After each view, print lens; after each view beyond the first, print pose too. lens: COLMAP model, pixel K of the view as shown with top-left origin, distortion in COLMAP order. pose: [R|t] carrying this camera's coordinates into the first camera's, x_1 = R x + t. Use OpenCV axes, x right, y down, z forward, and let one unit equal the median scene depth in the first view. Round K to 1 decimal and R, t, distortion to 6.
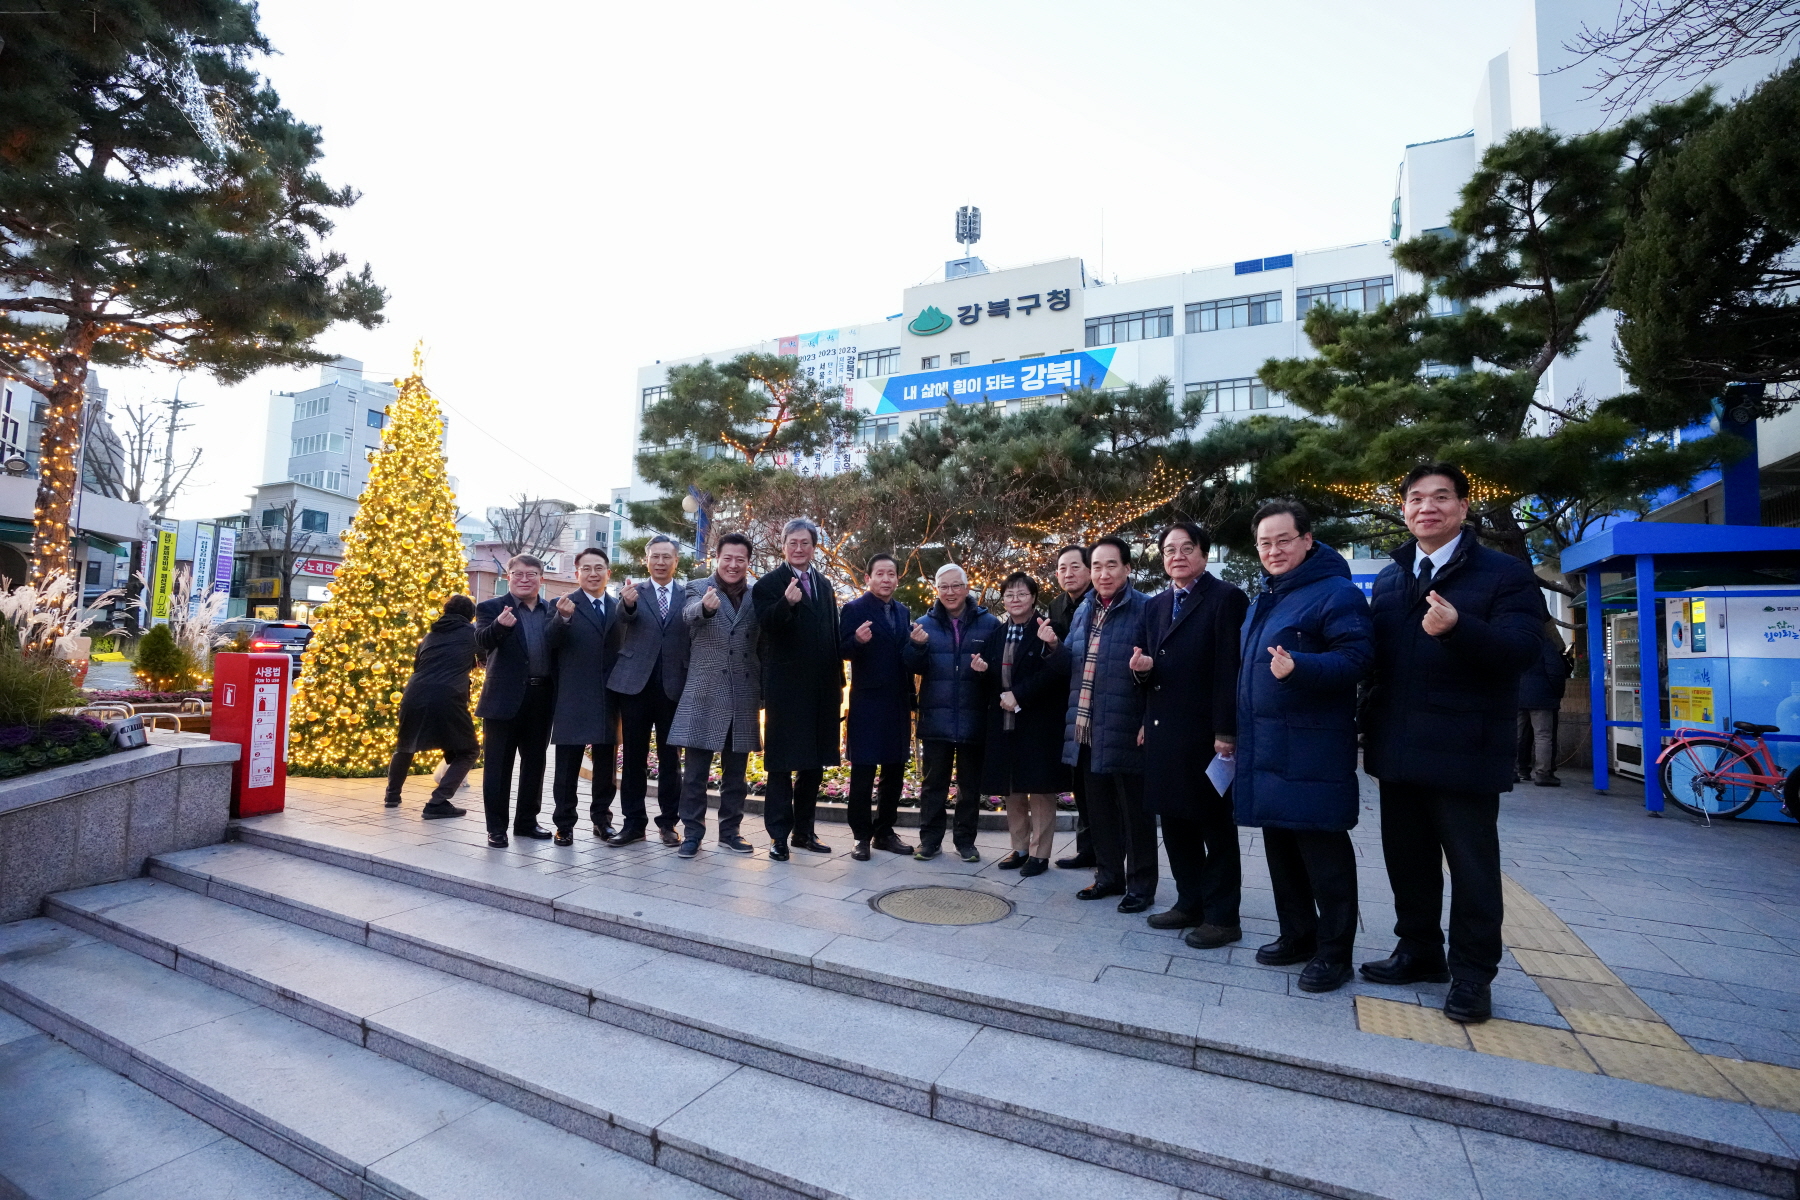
lens RADIAL K [[828.4, 0, 900.0], [0, 828.4, 600.0], [0, 0, 1]] dist [-0.077930, 0.034390]
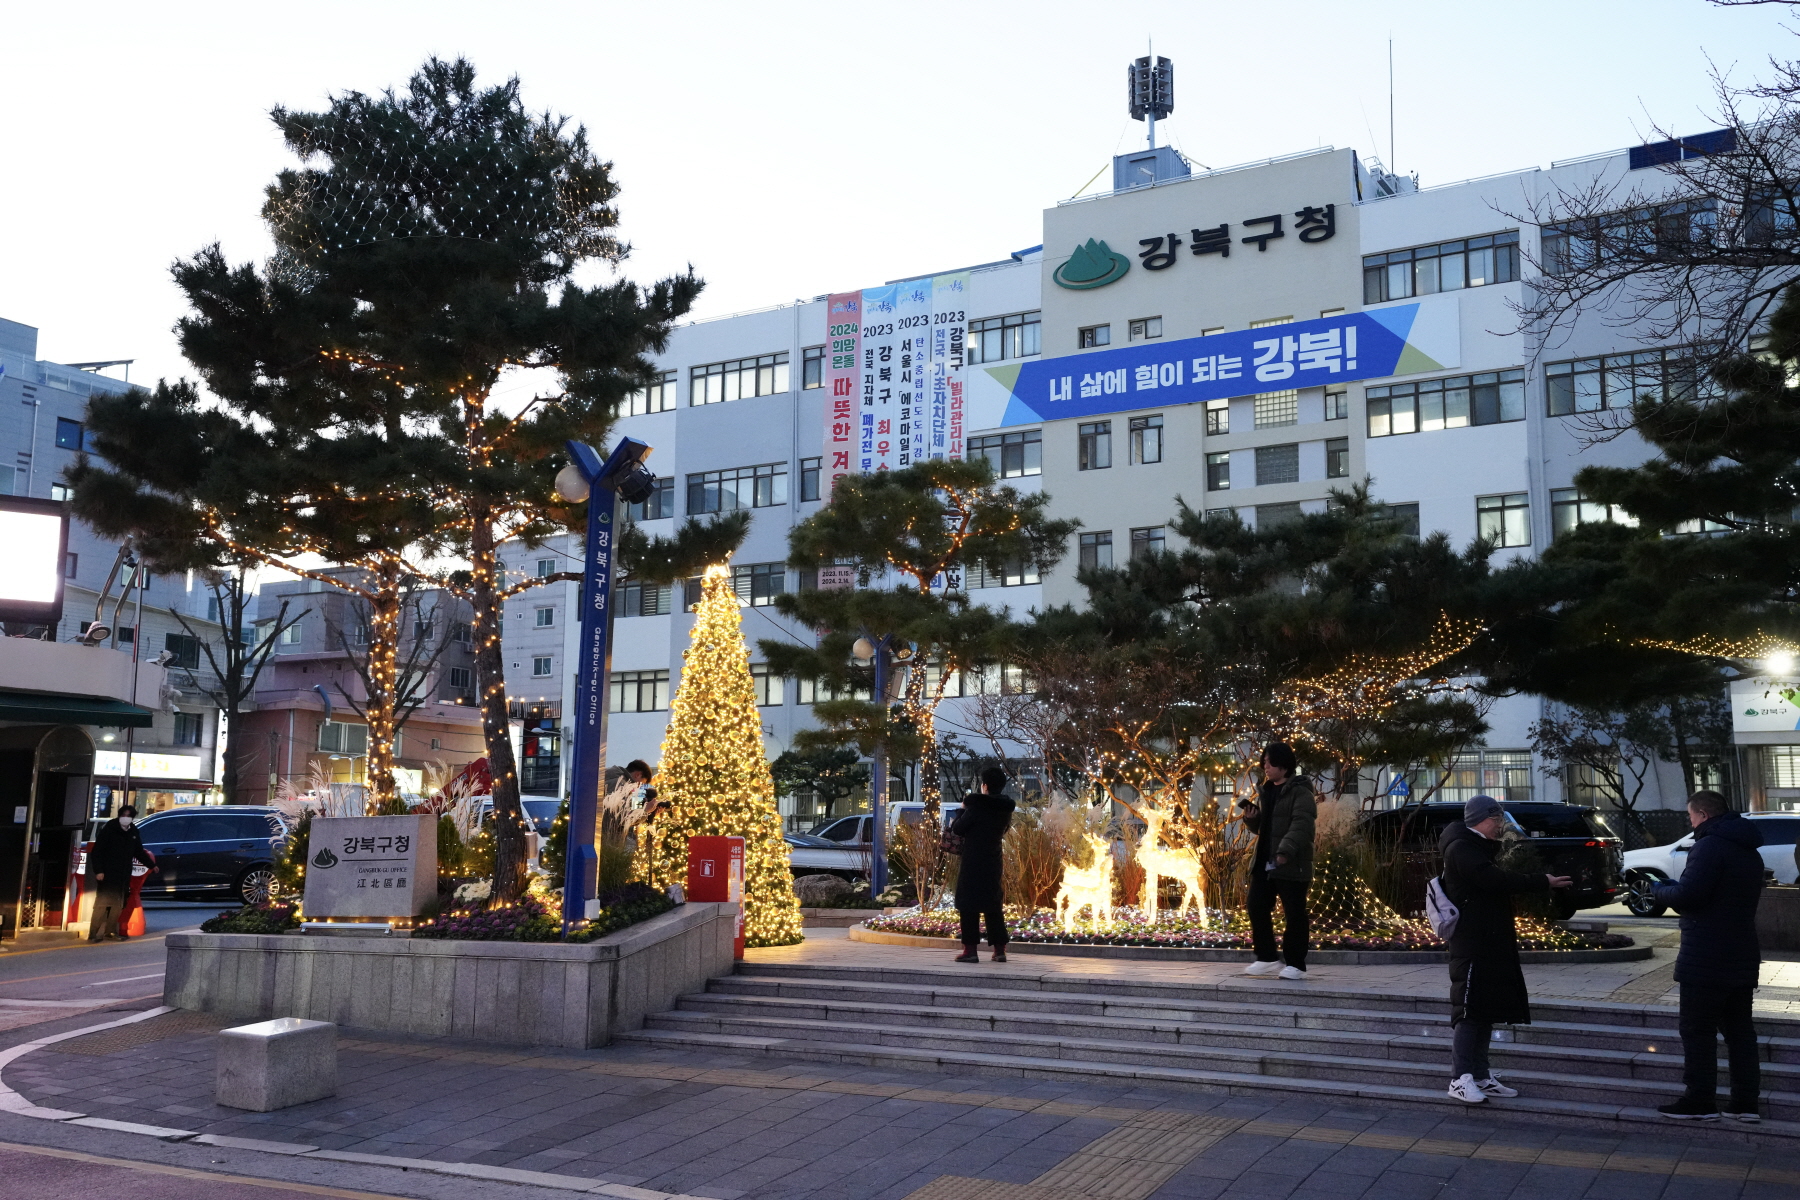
lens RADIAL K [[1700.9, 0, 900.0], [0, 1700.9, 600.0], [0, 0, 1]] dist [0.076497, 0.006738]
pose [[0.998066, -0.028556, -0.055209, -0.041748], [0.024214, 0.996677, -0.077776, -0.011258], [0.057246, 0.076289, 0.995441, -0.213560]]
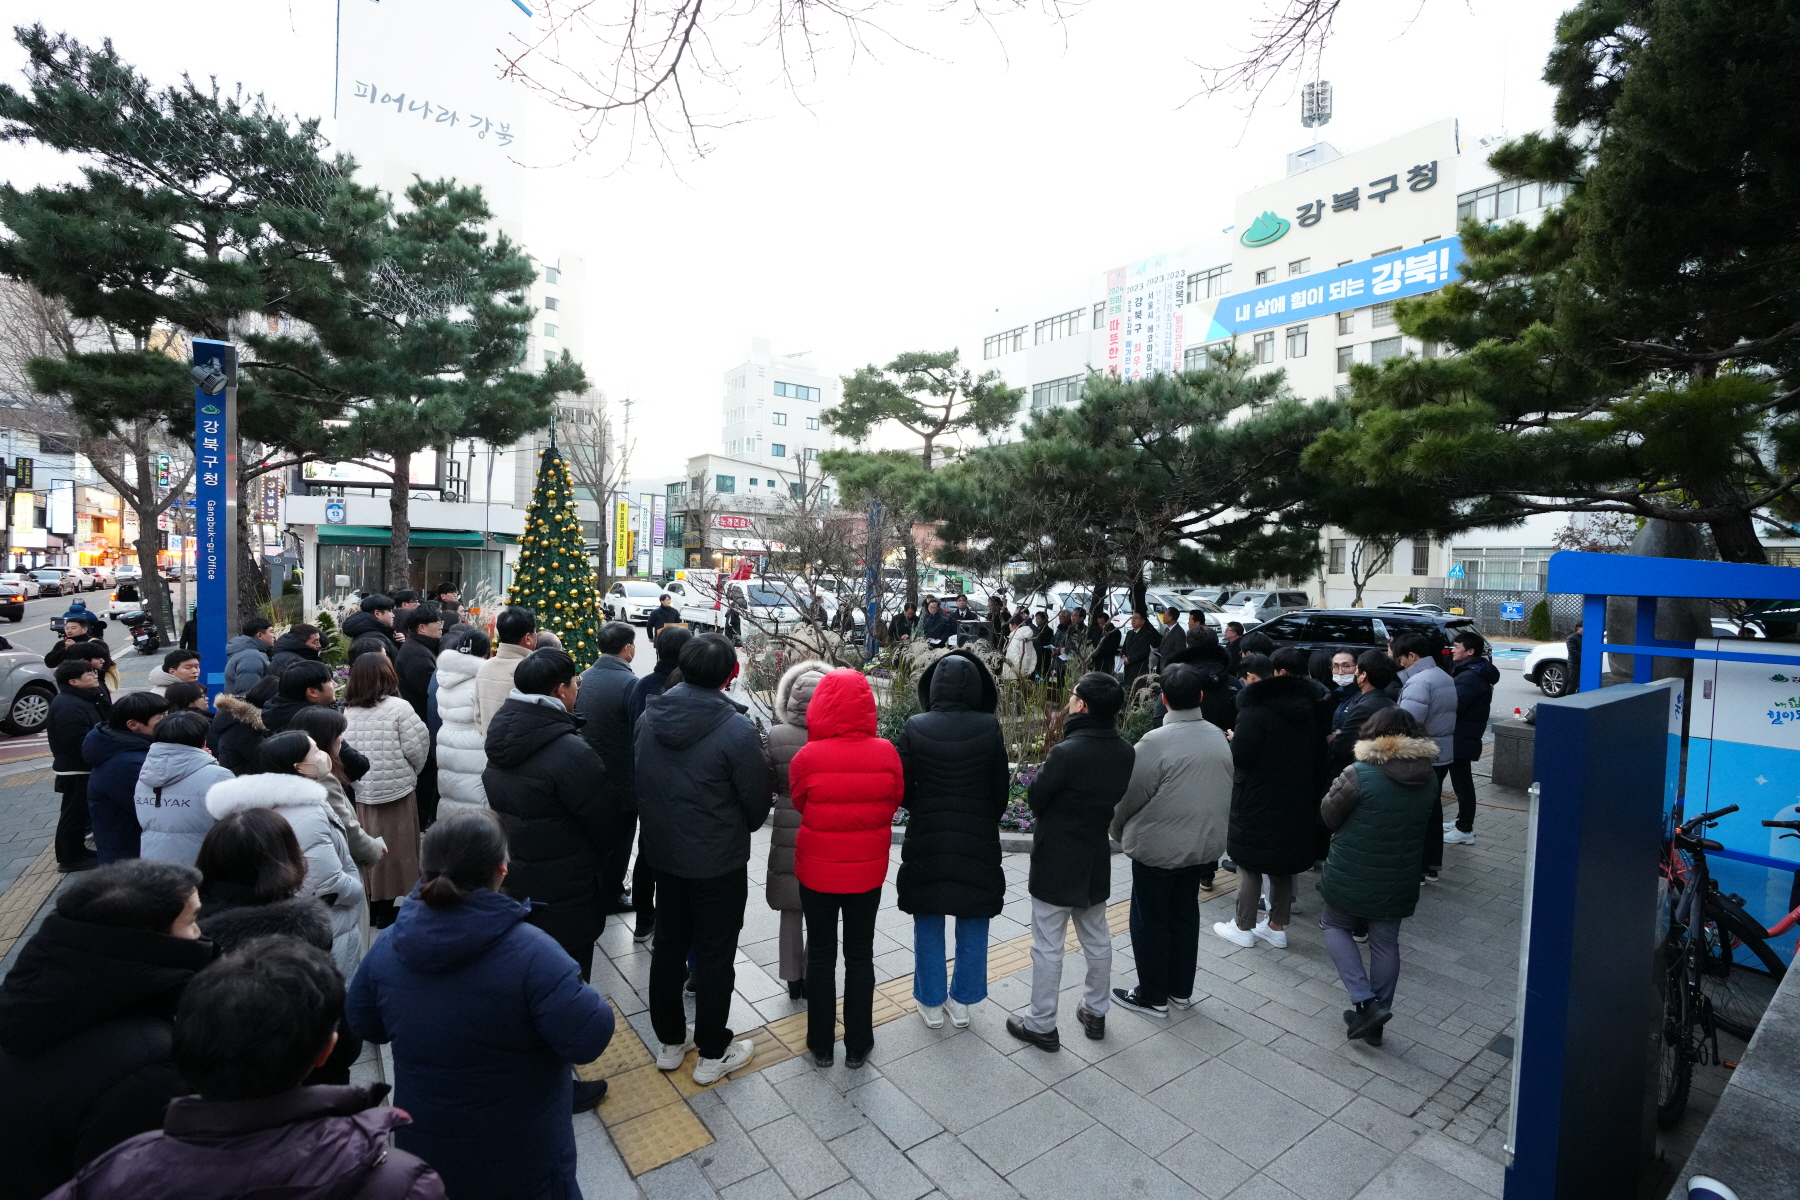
lens RADIAL K [[828.4, 0, 900.0], [0, 828.4, 600.0], [0, 0, 1]] dist [-0.077930, 0.034390]
pose [[0.882720, 0.013714, -0.469698, 0.111430], [0.028896, 0.996098, 0.083389, -0.021417], [0.469009, -0.087181, 0.878880, 0.001616]]
